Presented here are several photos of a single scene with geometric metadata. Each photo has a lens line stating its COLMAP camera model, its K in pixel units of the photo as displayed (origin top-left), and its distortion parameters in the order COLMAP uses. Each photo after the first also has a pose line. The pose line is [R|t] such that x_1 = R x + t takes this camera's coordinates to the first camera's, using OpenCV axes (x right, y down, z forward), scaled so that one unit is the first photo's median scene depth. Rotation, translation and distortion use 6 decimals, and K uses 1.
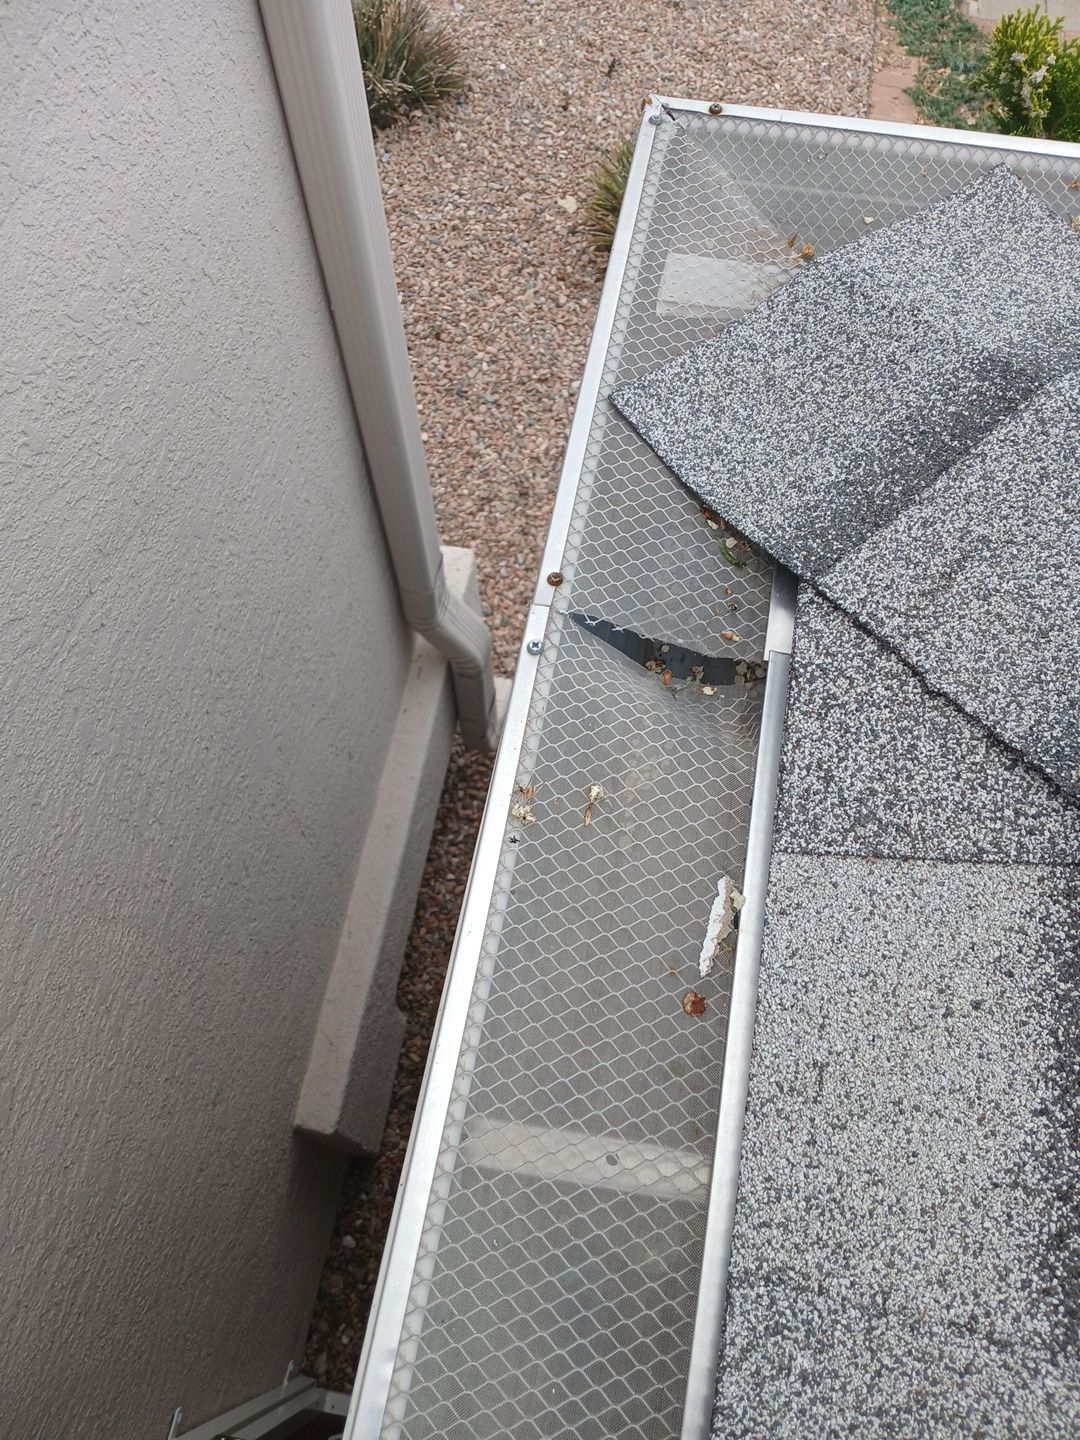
lens RADIAL K [[1218.0, 0, 539.2], [0, 1218.0, 719.8], [0, 0, 1]] dist [-0.044416, -0.005341]
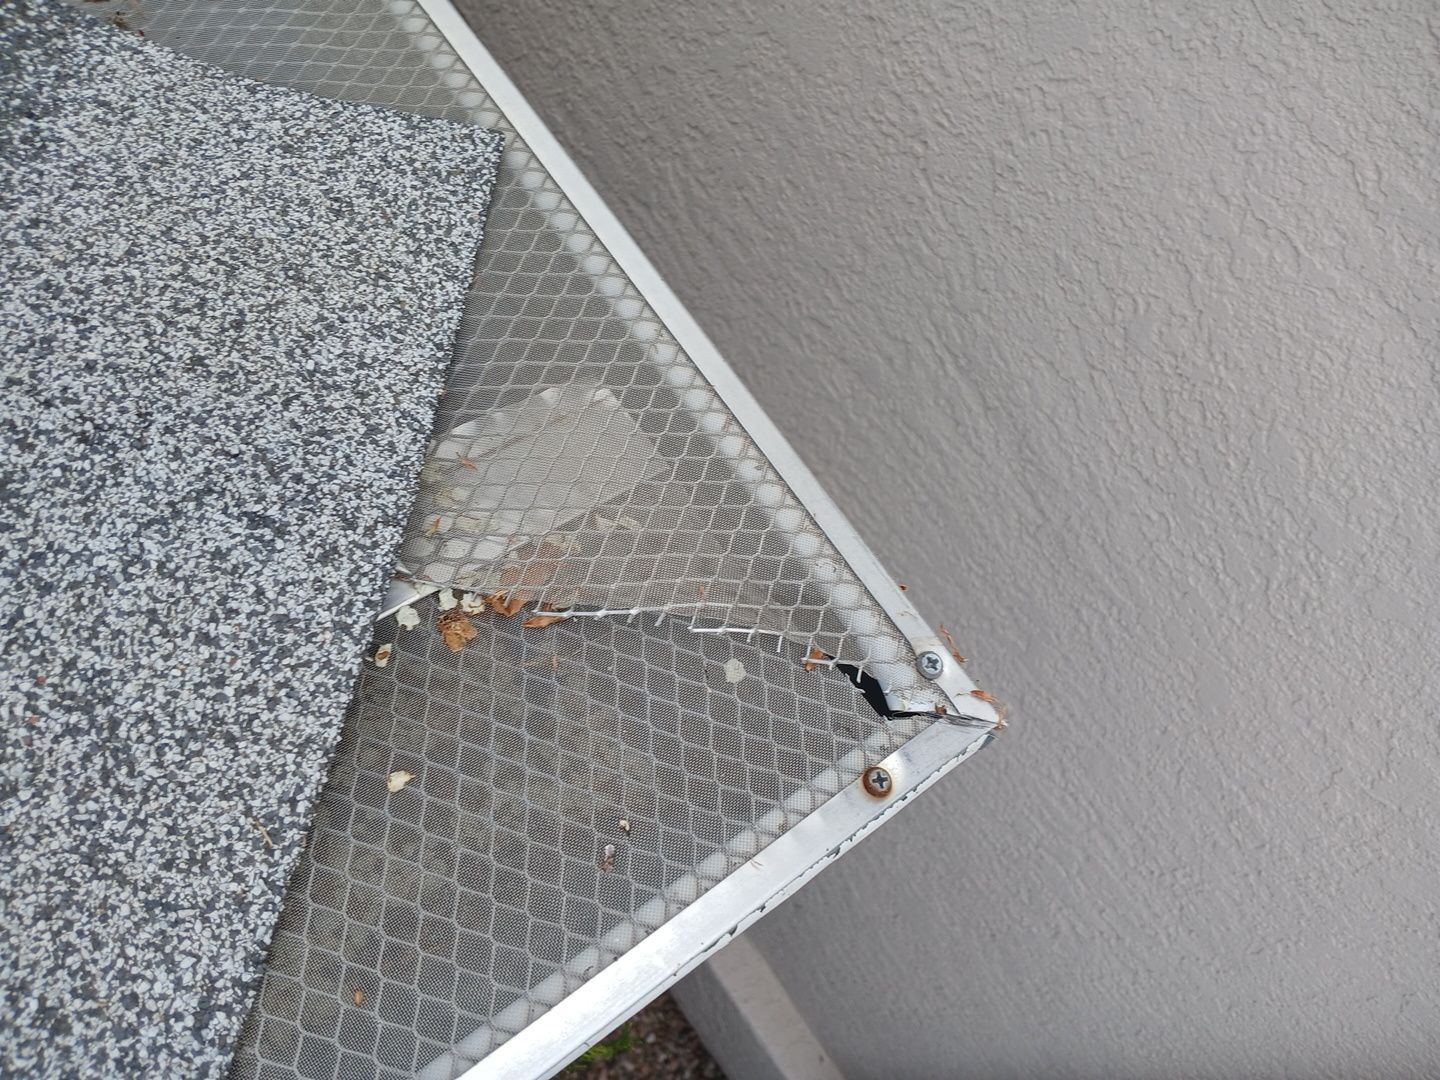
lens RADIAL K [[1218.0, 0, 719.2], [0, 1218.0, 540.2], [0, 0, 1]] dist [-0.044416, -0.005341]
pose [[-0.668676, 0.561337, -0.487620, 0.392066], [-0.737045, -0.413804, 0.534351, -0.751004], [0.098172, 0.716705, 0.690432, 0.744225]]
